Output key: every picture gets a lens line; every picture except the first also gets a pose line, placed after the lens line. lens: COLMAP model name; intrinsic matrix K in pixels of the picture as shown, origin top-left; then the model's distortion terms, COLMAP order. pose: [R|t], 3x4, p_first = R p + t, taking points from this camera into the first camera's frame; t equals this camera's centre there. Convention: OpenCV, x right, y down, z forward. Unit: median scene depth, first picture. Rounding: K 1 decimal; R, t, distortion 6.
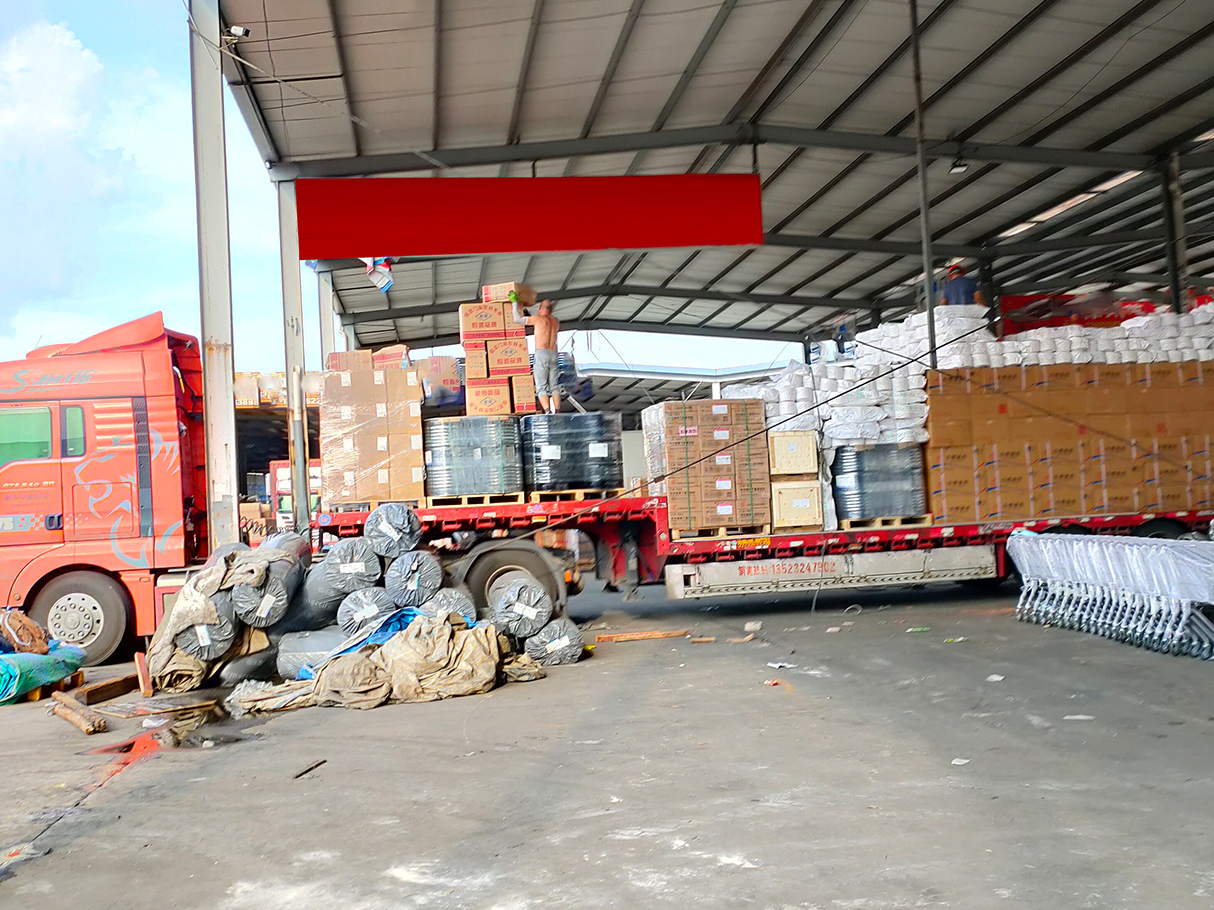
lens RADIAL K [[1206.0, 0, 603.2], [0, 1206.0, 450.2], [0, 0, 1]] dist [0.052611, 0.000000]
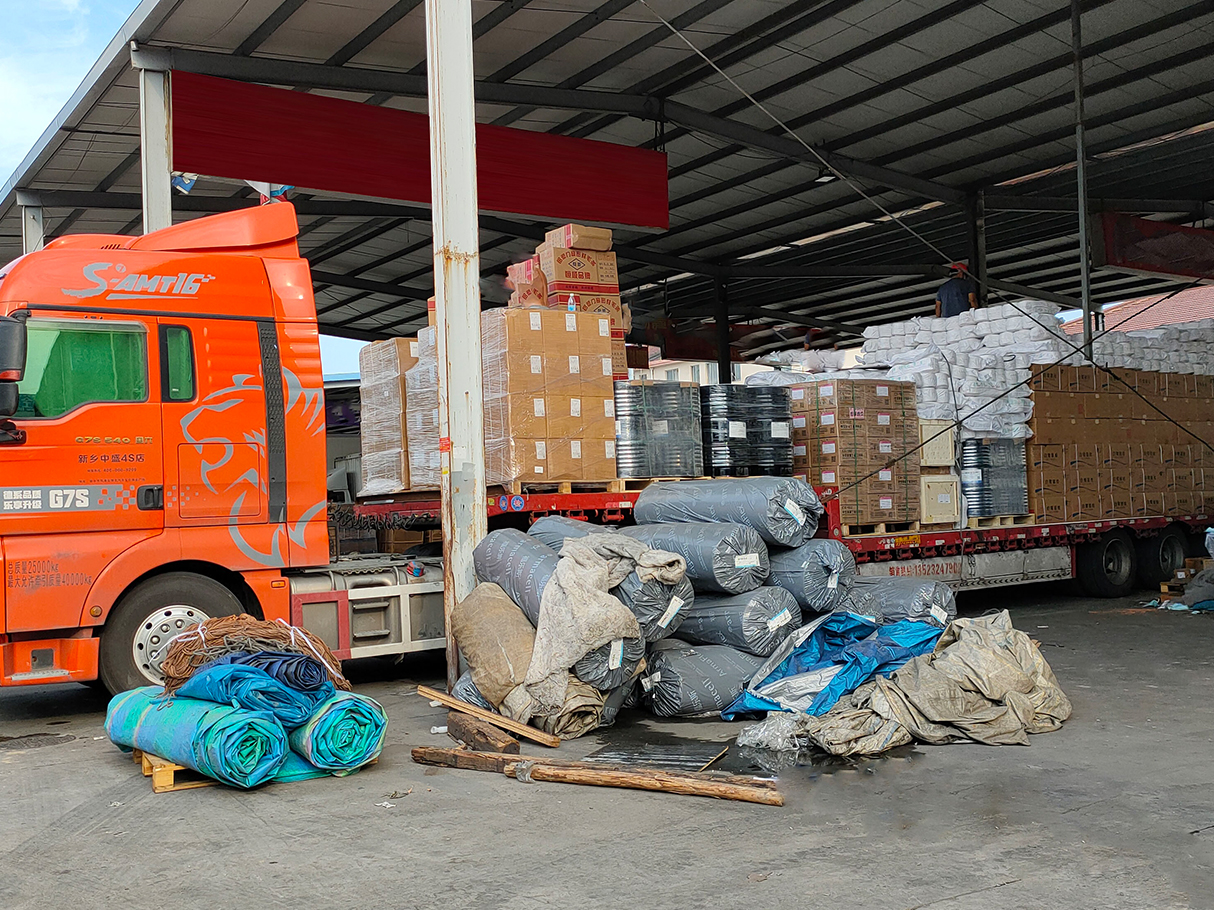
lens RADIAL K [[1206.0, 0, 597.2], [0, 1206.0, 456.6], [0, 0, 1]] dist [0.052611, 0.000000]
pose [[0.908241, 0.036266, 0.416873, -0.466845], [-0.030833, 0.999329, -0.019762, 0.038849], [-0.417310, 0.005095, 0.908750, 0.274144]]
